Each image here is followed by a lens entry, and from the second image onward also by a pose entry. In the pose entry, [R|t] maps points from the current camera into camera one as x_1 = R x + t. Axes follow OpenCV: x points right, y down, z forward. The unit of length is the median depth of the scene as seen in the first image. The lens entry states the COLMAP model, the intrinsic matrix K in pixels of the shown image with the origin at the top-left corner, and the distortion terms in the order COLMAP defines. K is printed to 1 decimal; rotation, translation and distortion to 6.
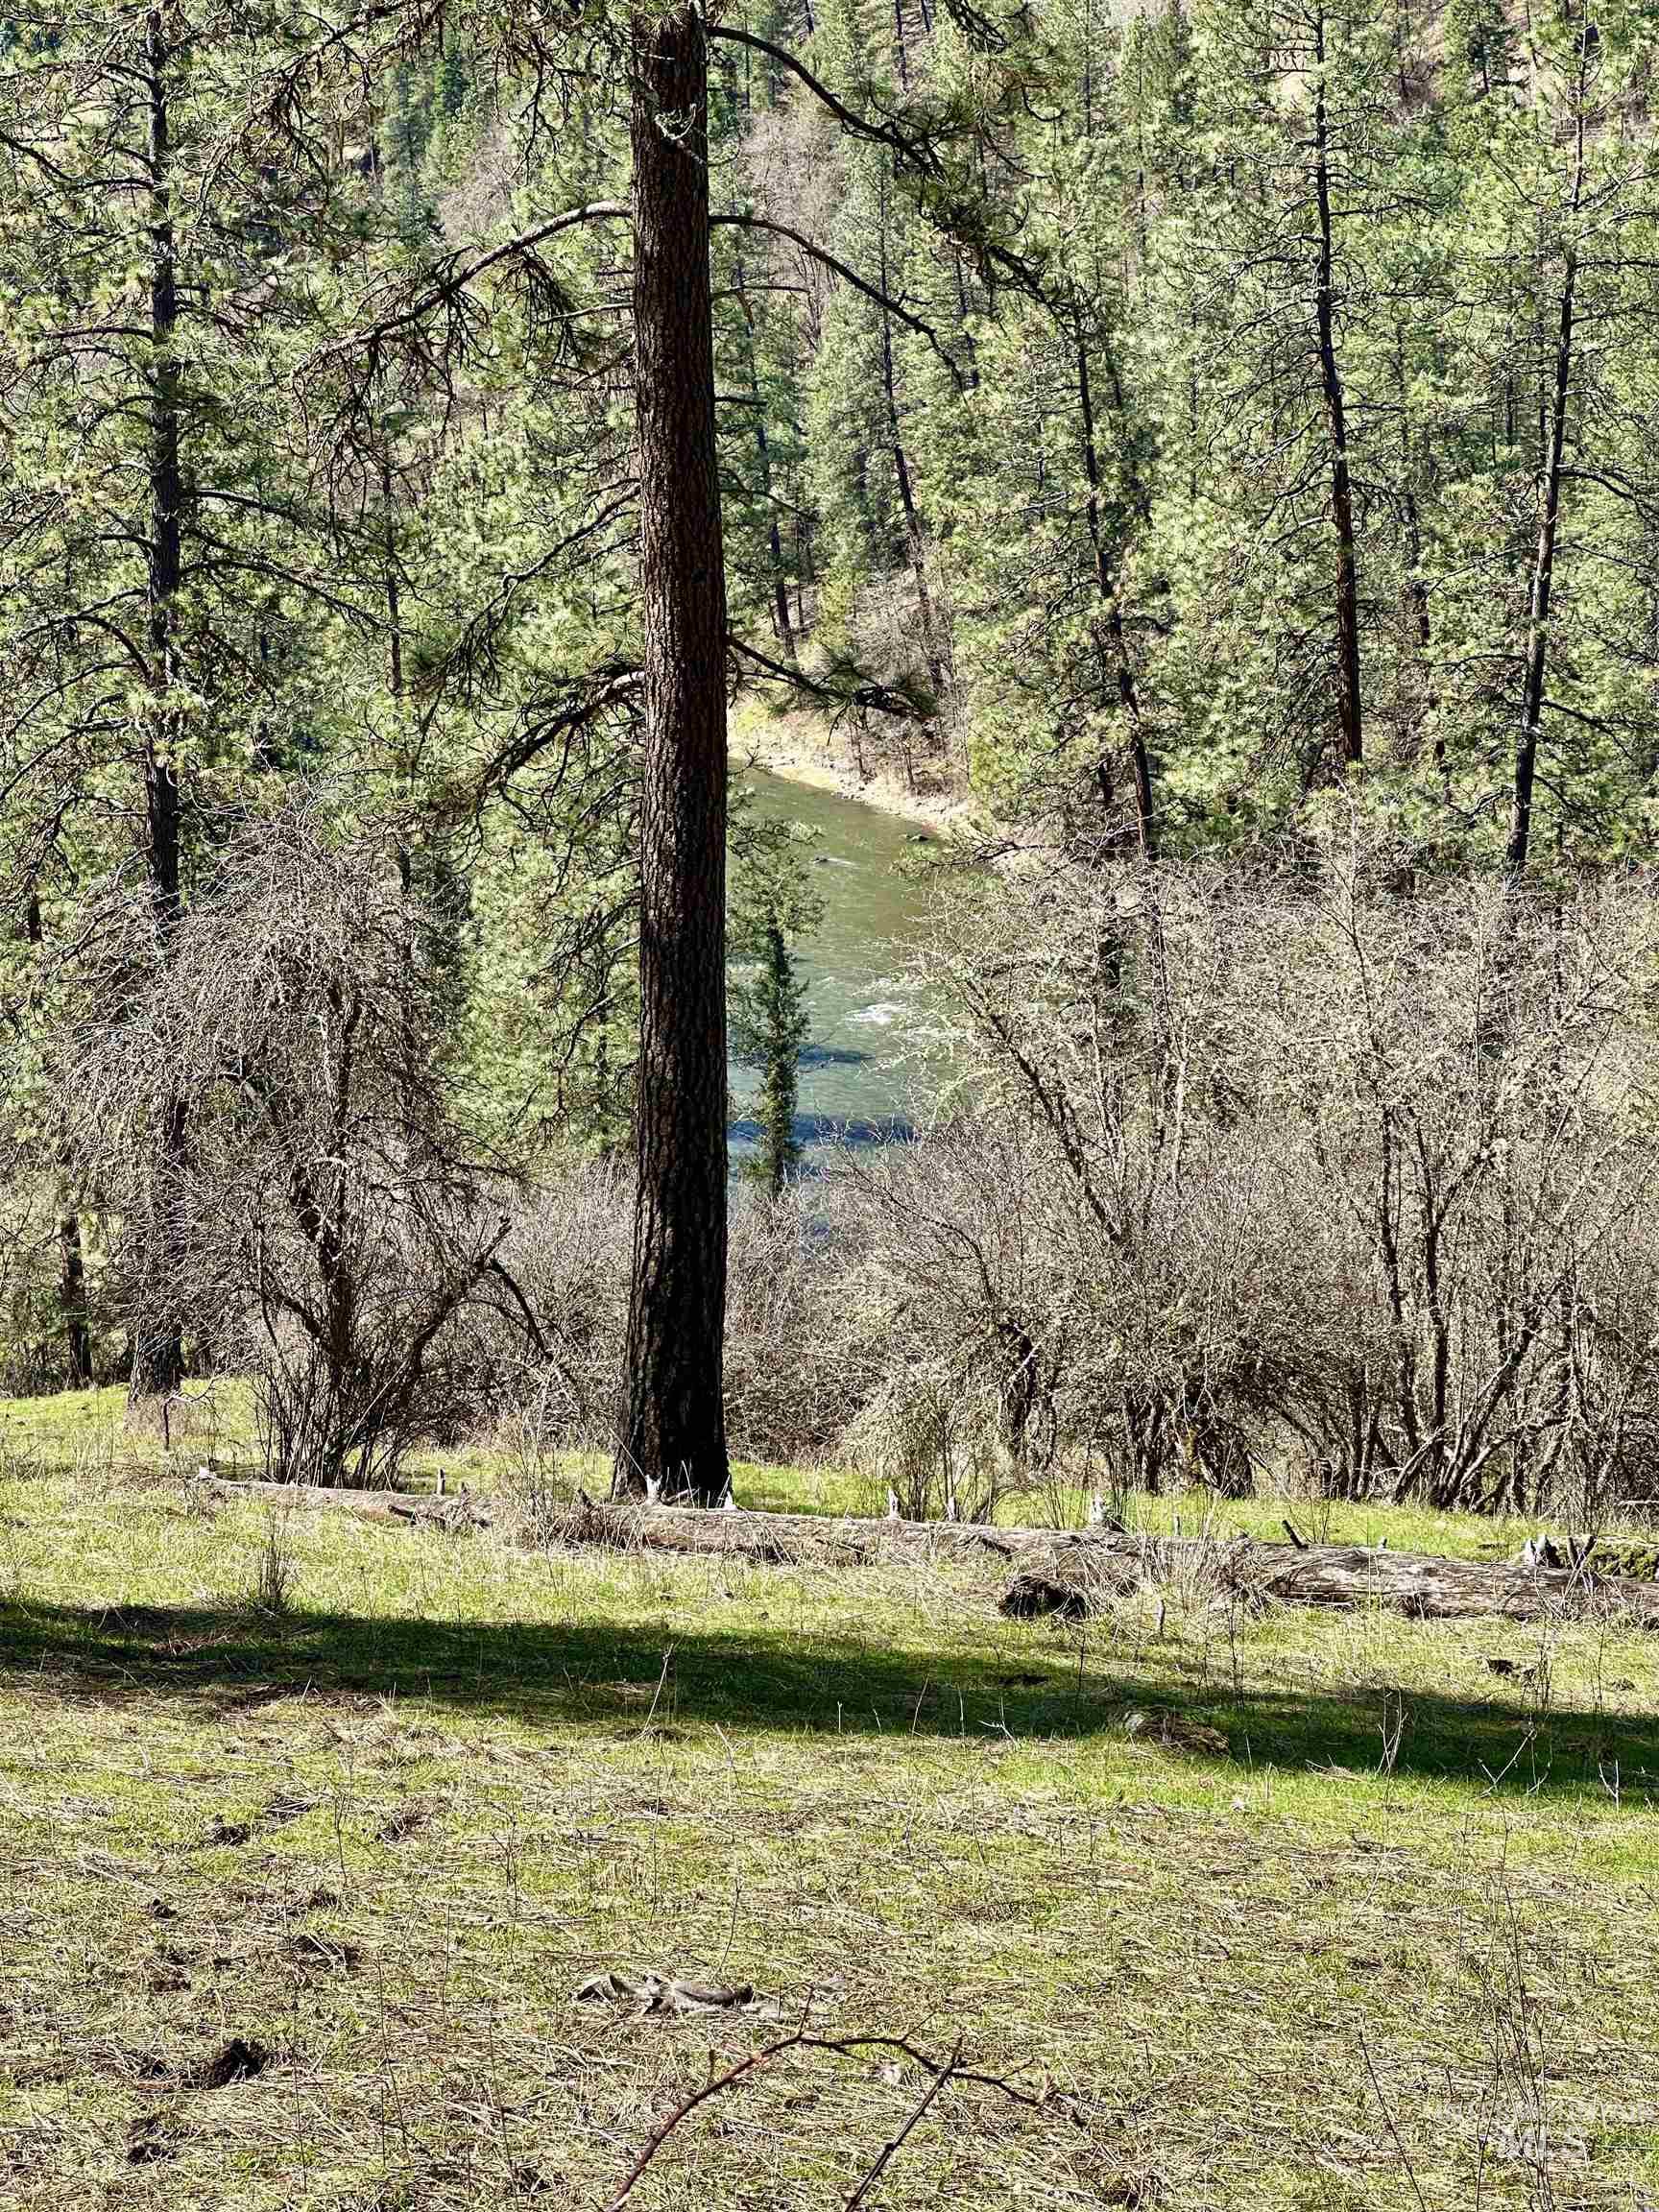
lens RADIAL K [[4915.0, 0, 819.2], [0, 4915.0, 1102.1], [0, 0, 1]] dist [0.038959, 0.000000]
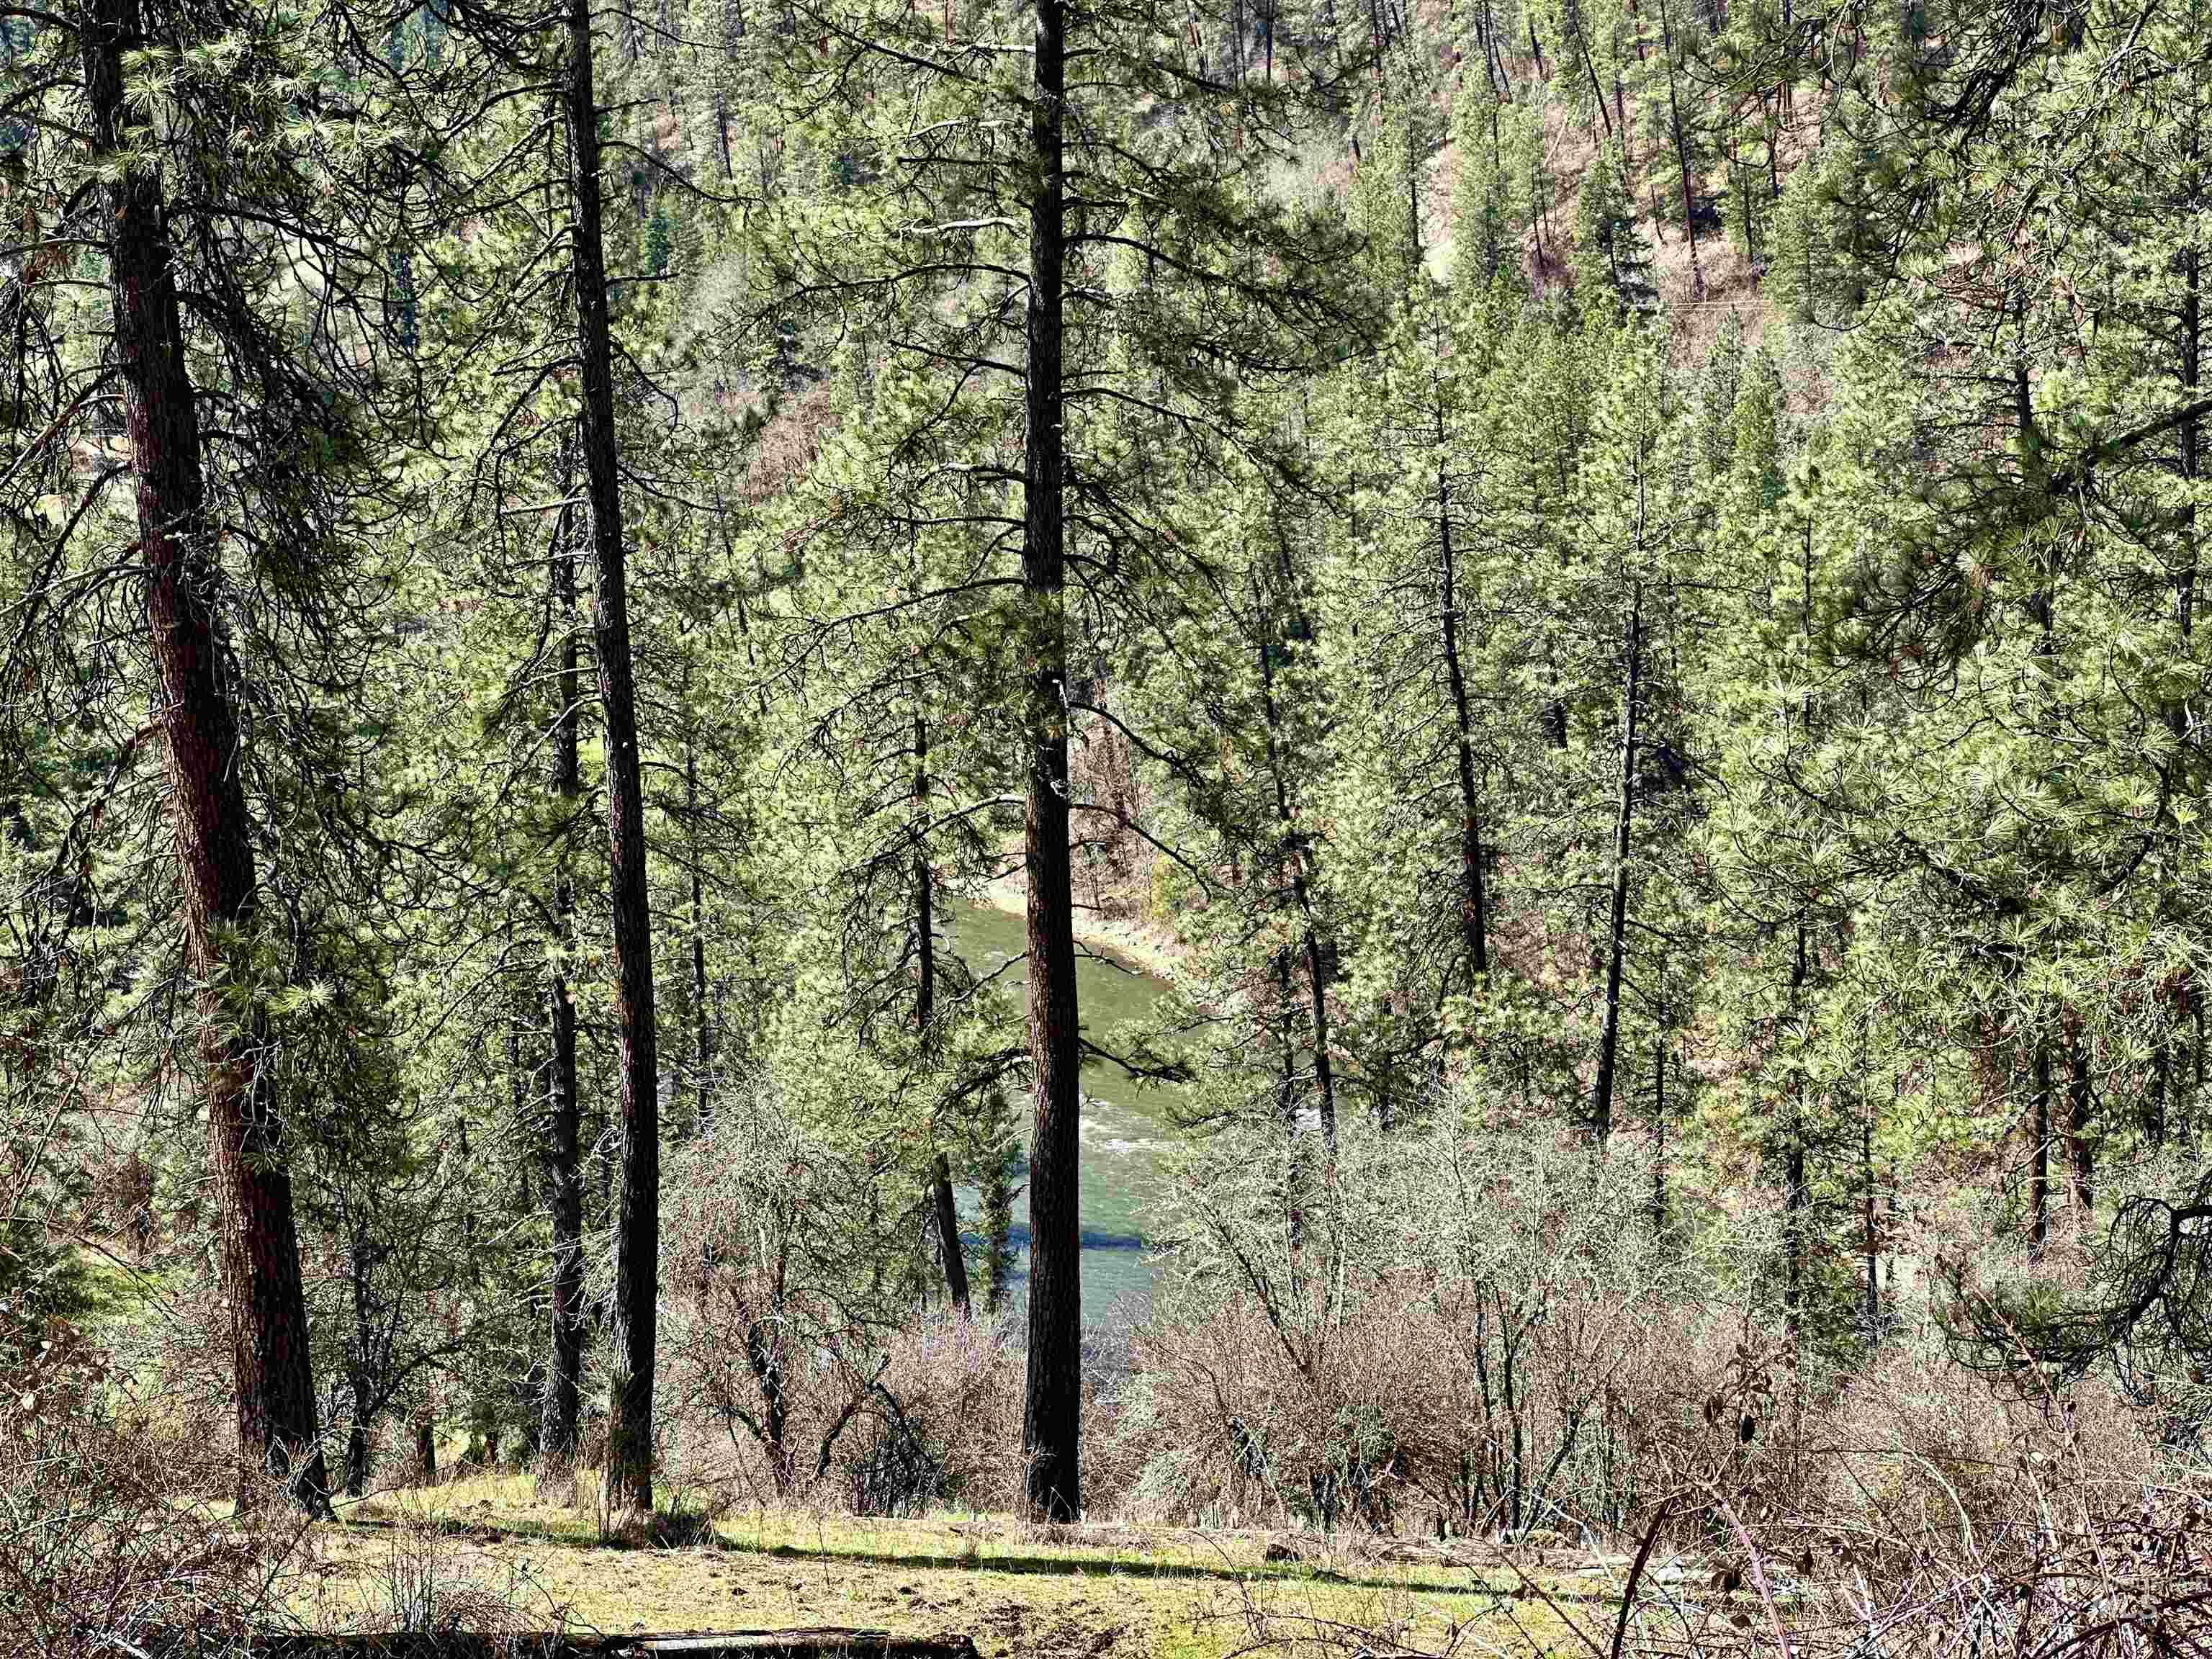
lens RADIAL K [[4915.0, 0, 1121.4], [0, 4915.0, 825.8], [0, 0, 1]] dist [0.038959, 0.000000]
pose [[0.999602, -0.009232, 0.026640, -0.018254], [0.011156, 0.997271, -0.072976, -0.015291], [-0.025893, 0.073244, 0.996978, -0.280015]]
